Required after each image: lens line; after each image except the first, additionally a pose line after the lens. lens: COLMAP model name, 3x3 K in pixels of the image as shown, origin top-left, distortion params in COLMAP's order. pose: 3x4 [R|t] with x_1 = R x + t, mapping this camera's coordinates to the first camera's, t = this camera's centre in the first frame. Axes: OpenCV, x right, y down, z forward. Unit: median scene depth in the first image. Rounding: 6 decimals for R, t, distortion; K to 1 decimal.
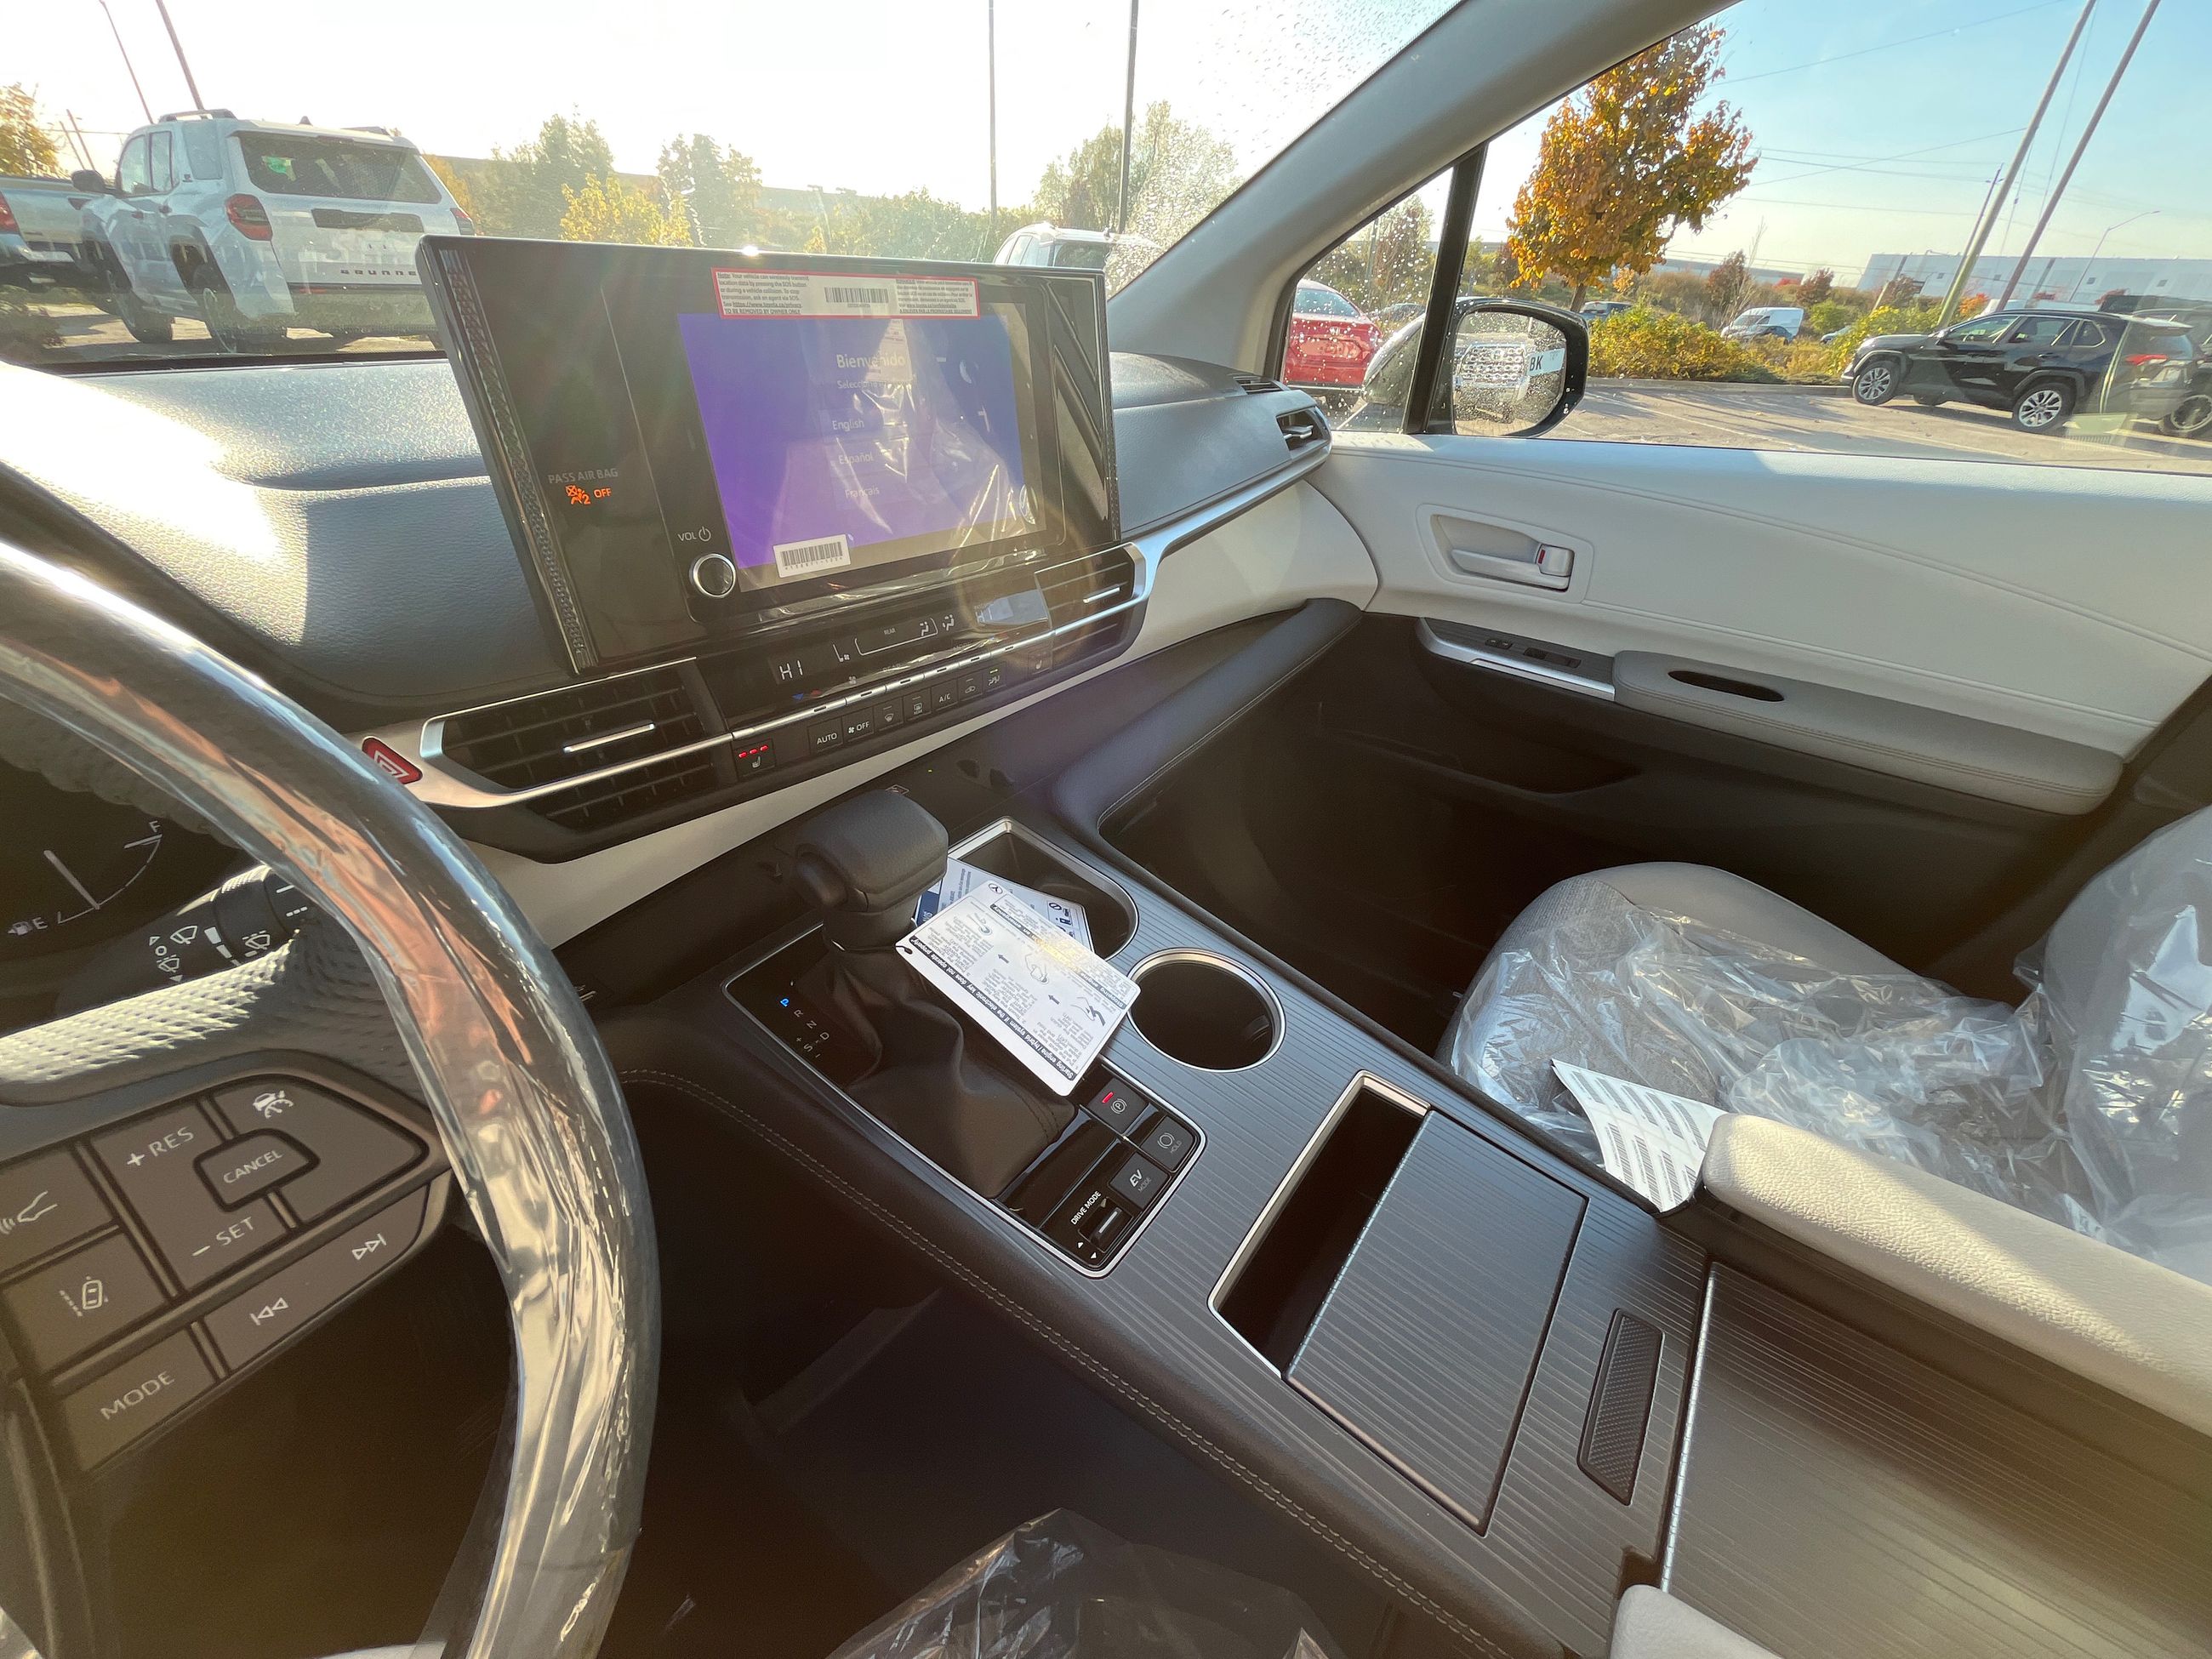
lens RADIAL K [[897.5, 0, 1107.8], [0, 897.5, 823.1], [0, 0, 1]] dist [0.000352, 0.000197]
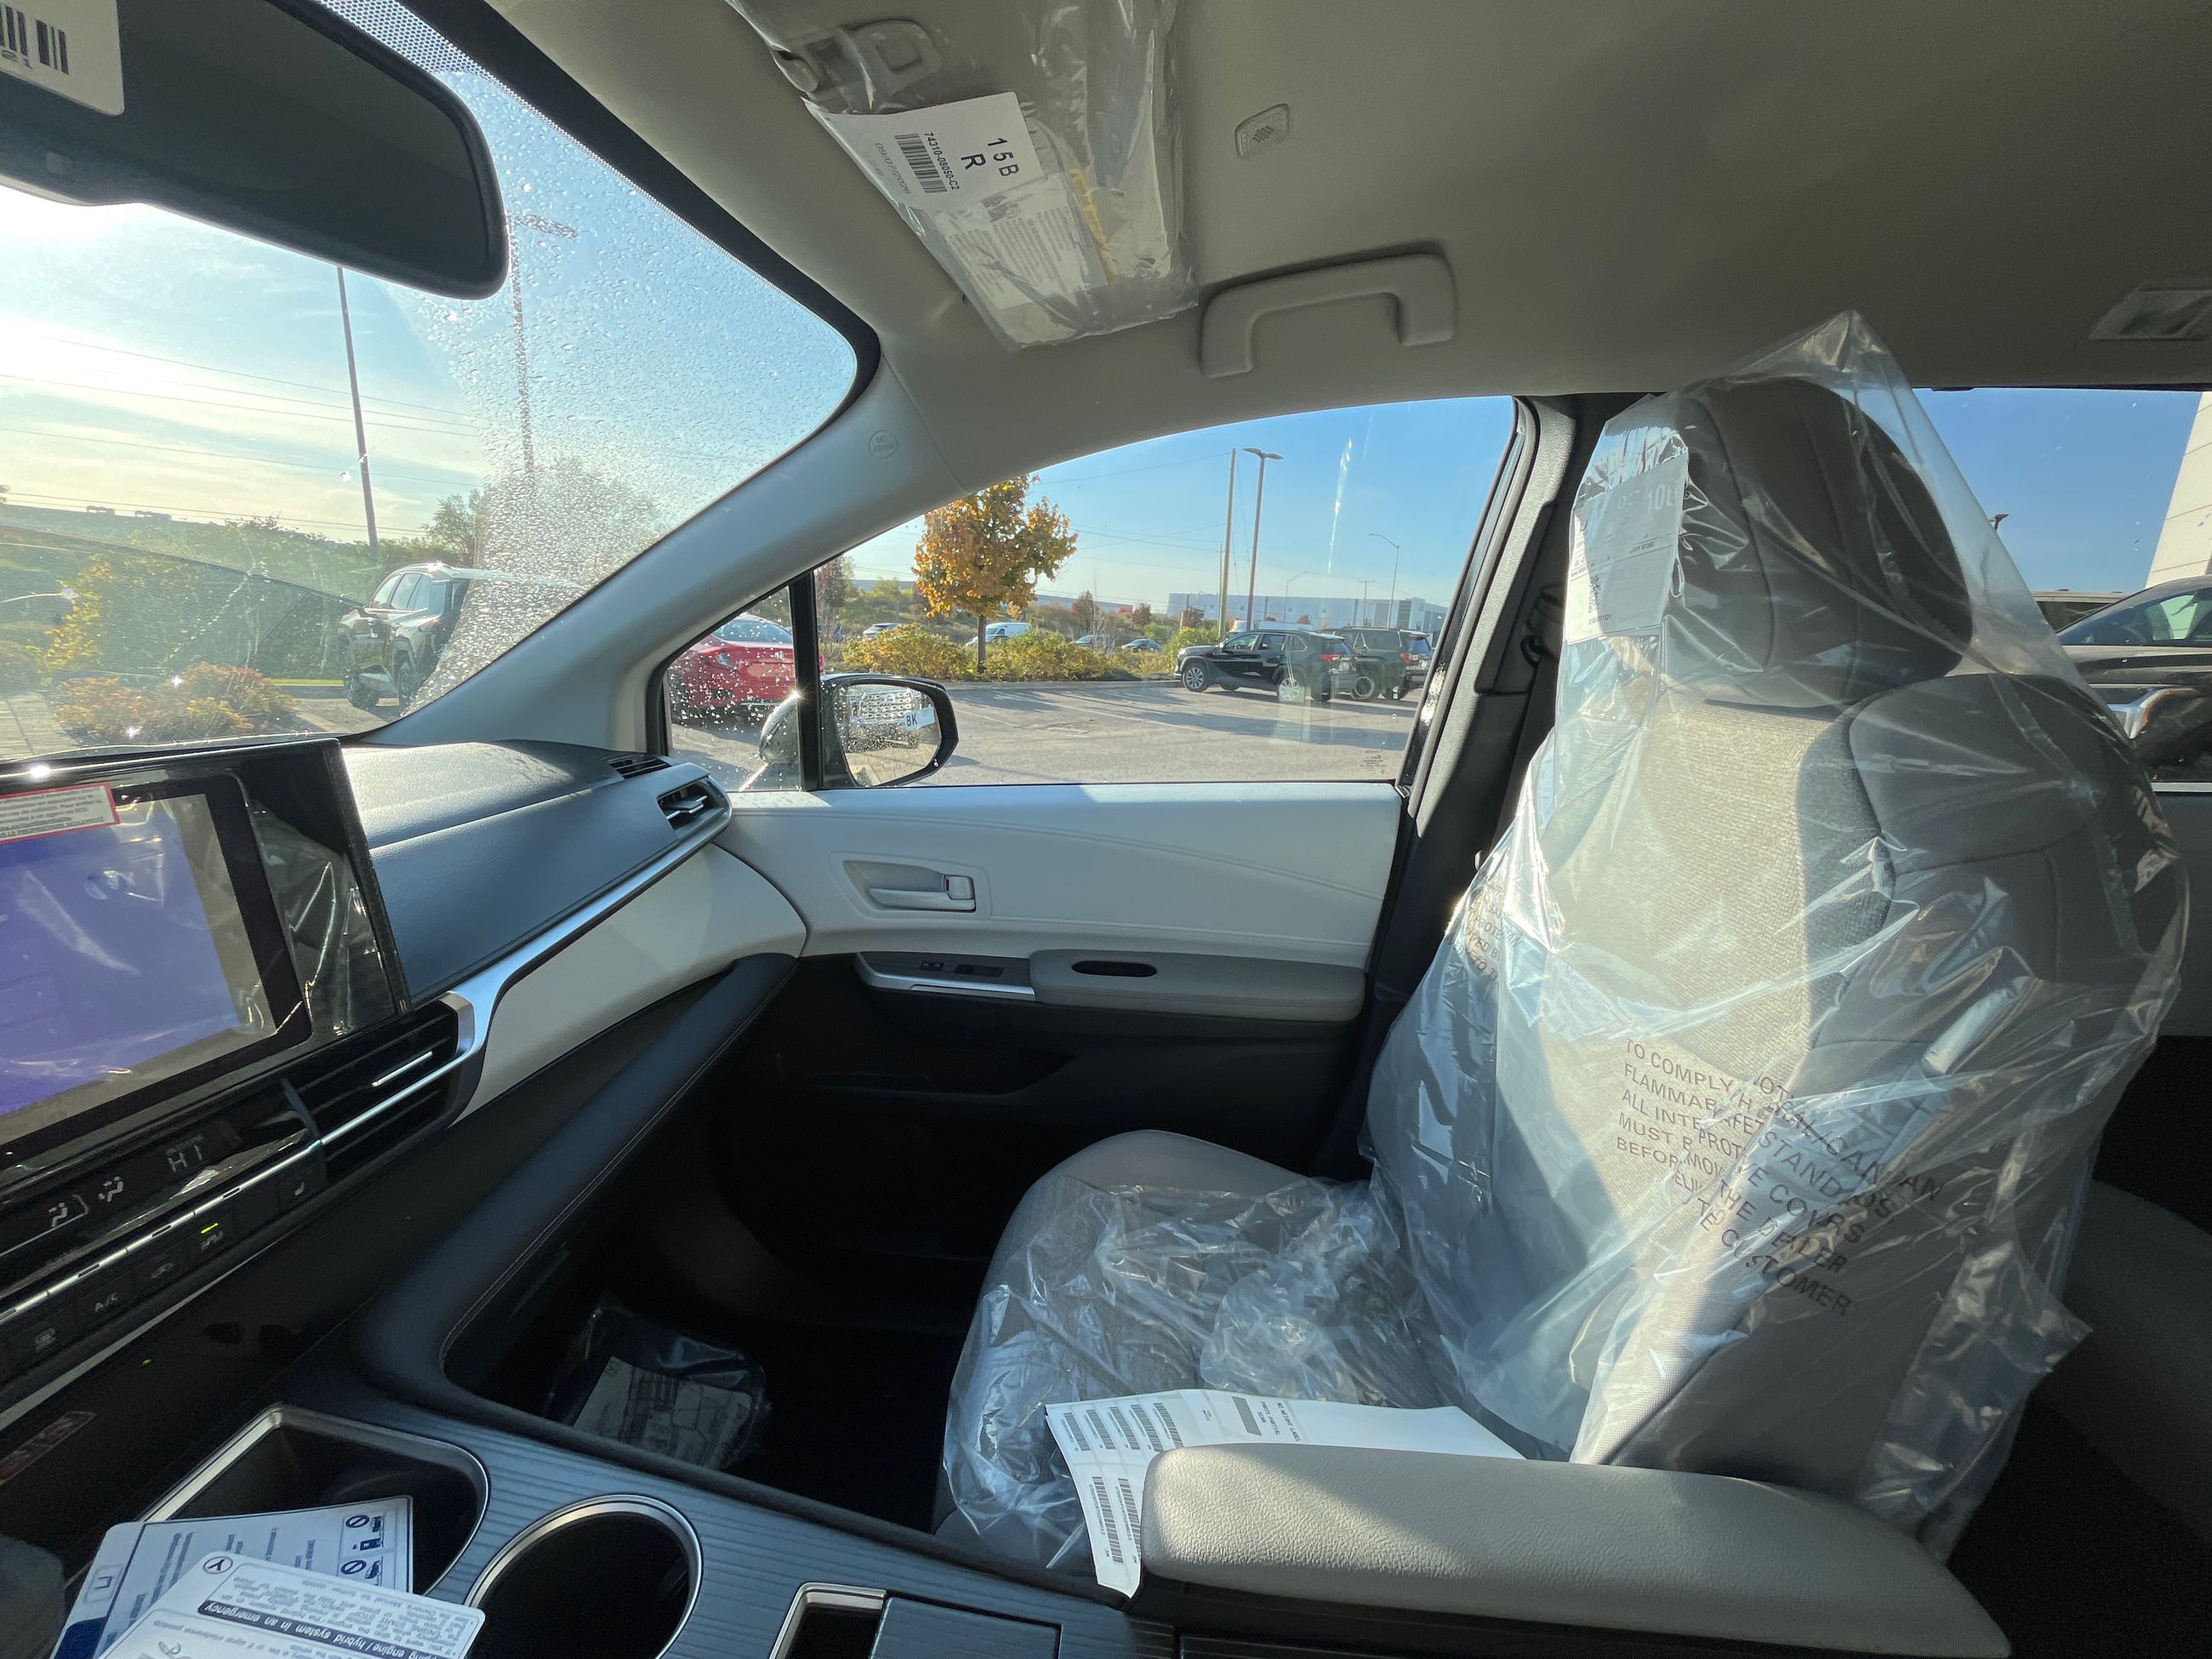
lens RADIAL K [[897.5, 0, 1107.8], [0, 897.5, 823.1], [0, 0, 1]] dist [0.000352, 0.000197]
pose [[0.848615, -0.122684, 0.514588, 0.106990], [0.273648, 0.934285, -0.228534, -0.072092], [-0.452735, 0.334753, 0.826421, -0.039100]]
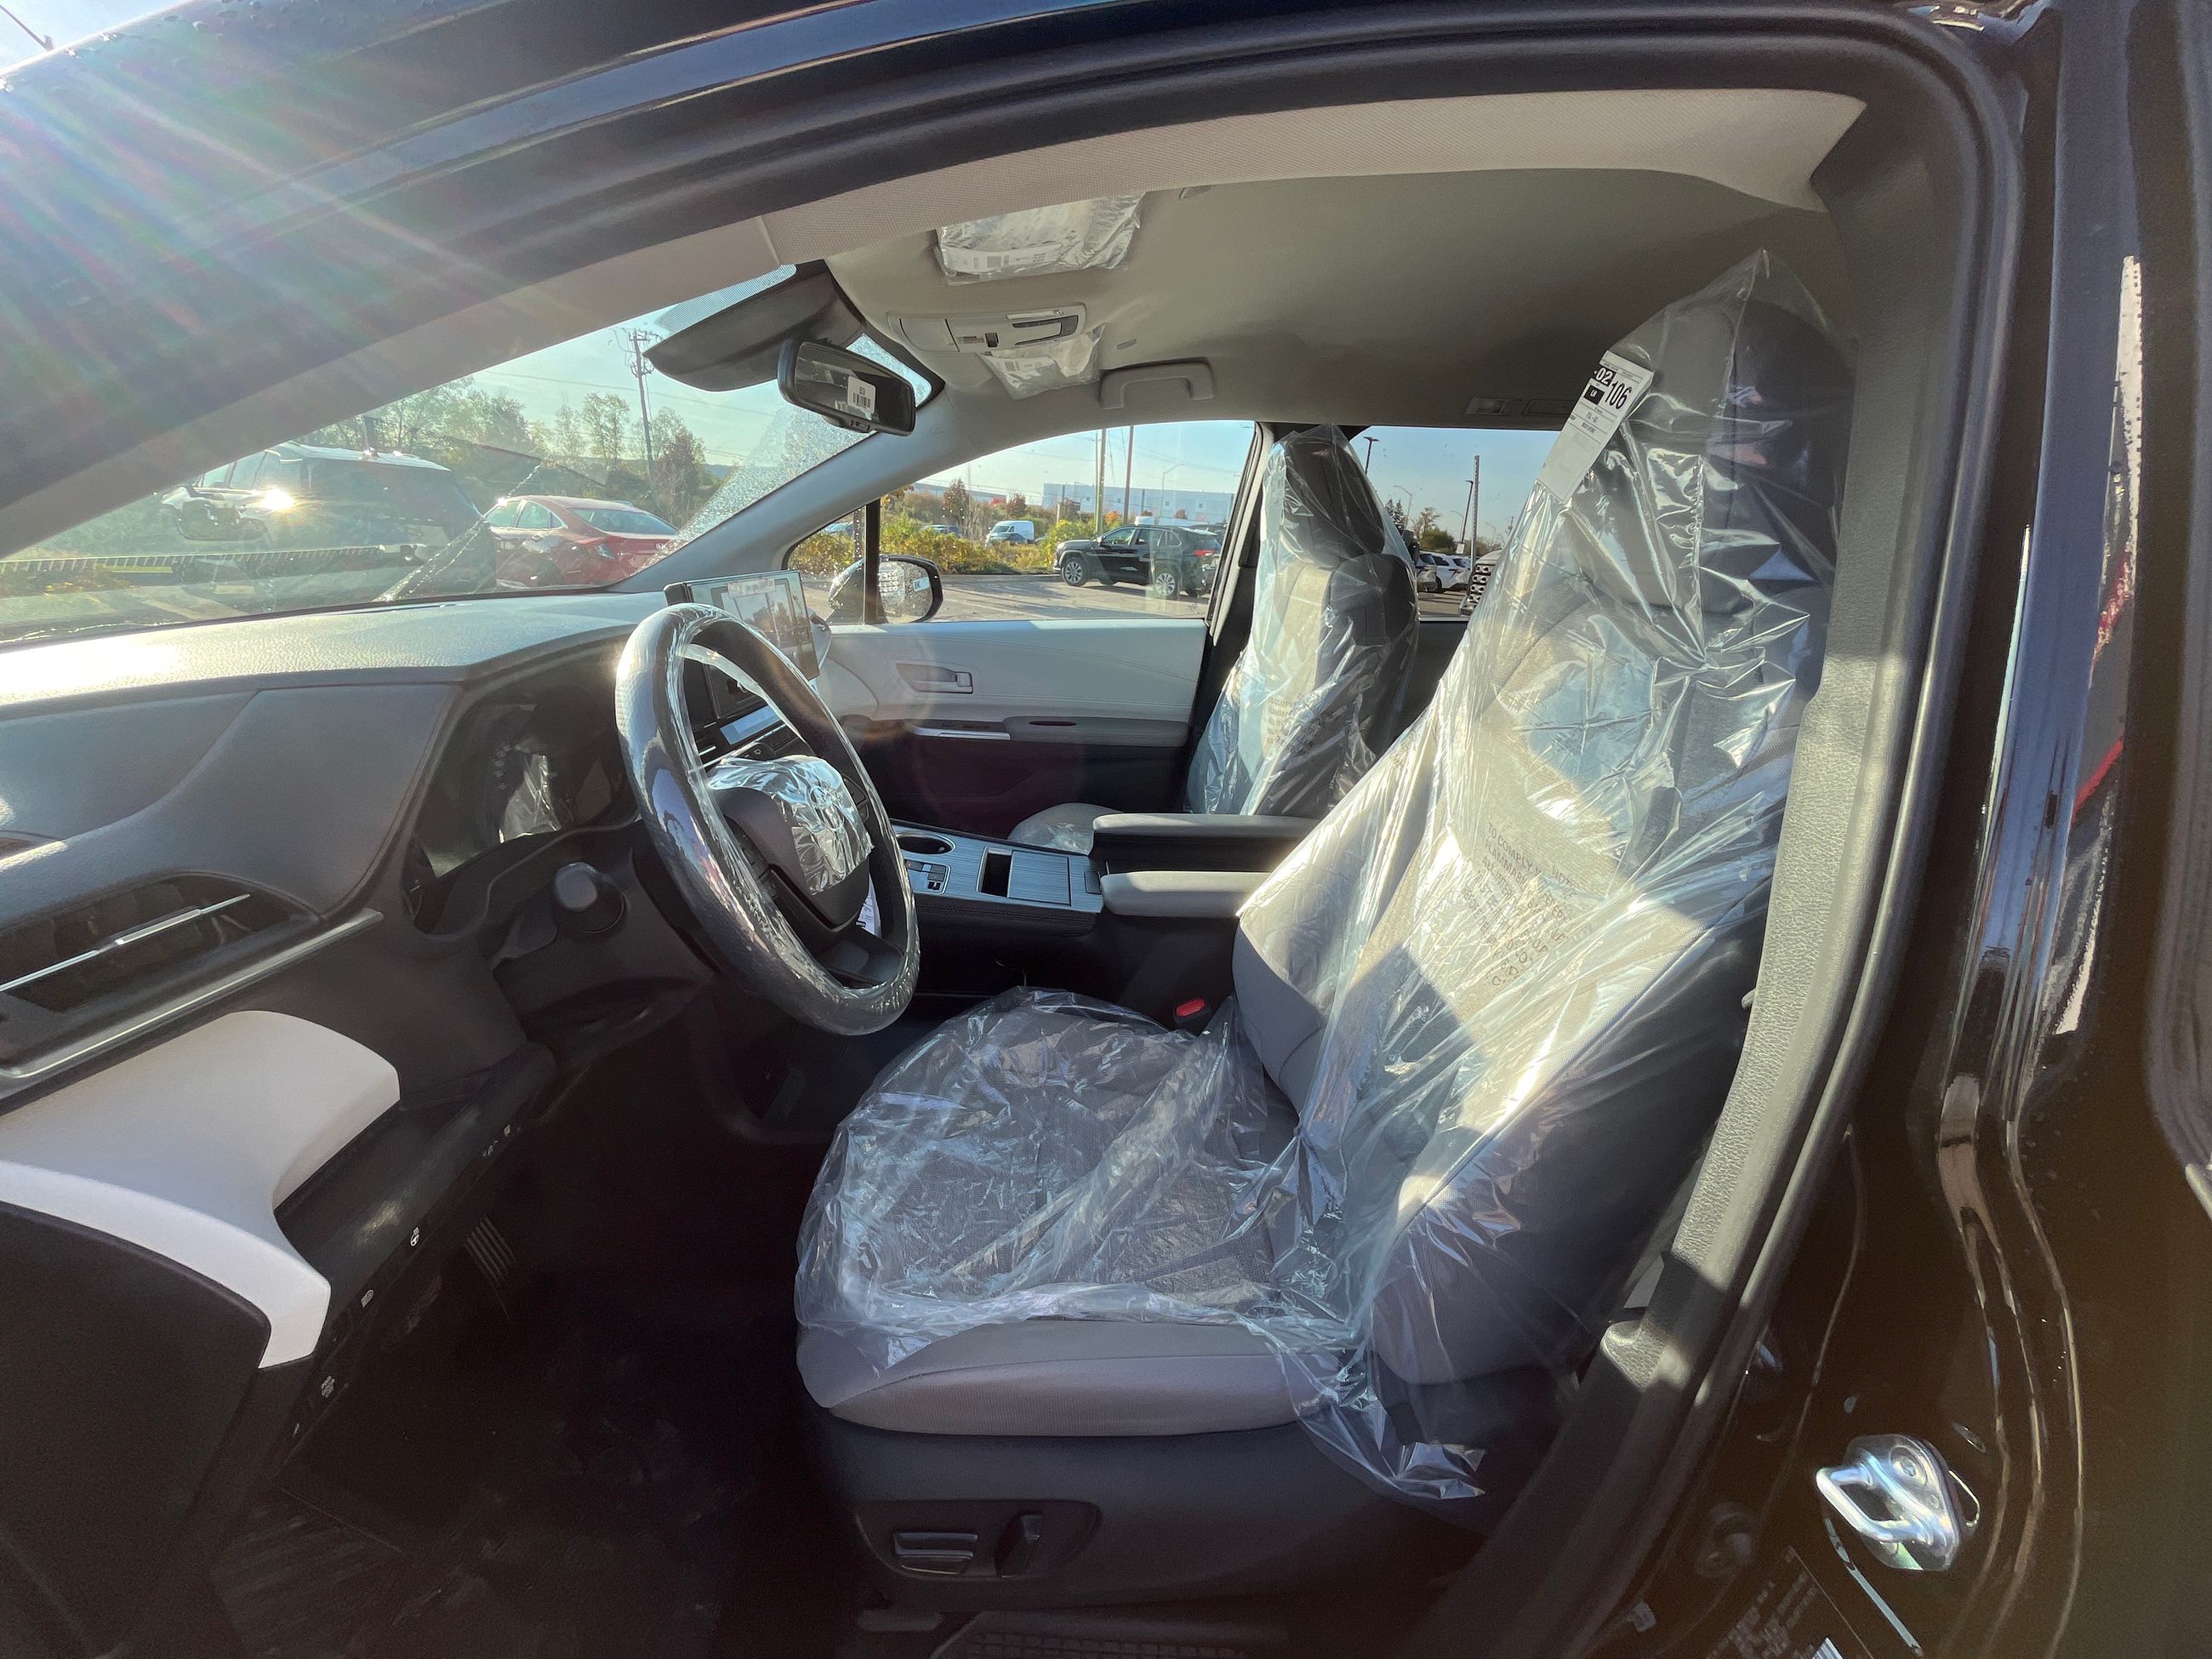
lens RADIAL K [[897.5, 0, 1107.8], [0, 897.5, 823.1], [0, 0, 1]] dist [0.000352, 0.000197]
pose [[0.770795, -0.201003, 0.604543, -0.602558], [0.313255, 0.945865, -0.084914, 0.322281], [-0.554748, 0.254828, 0.792034, -0.772100]]
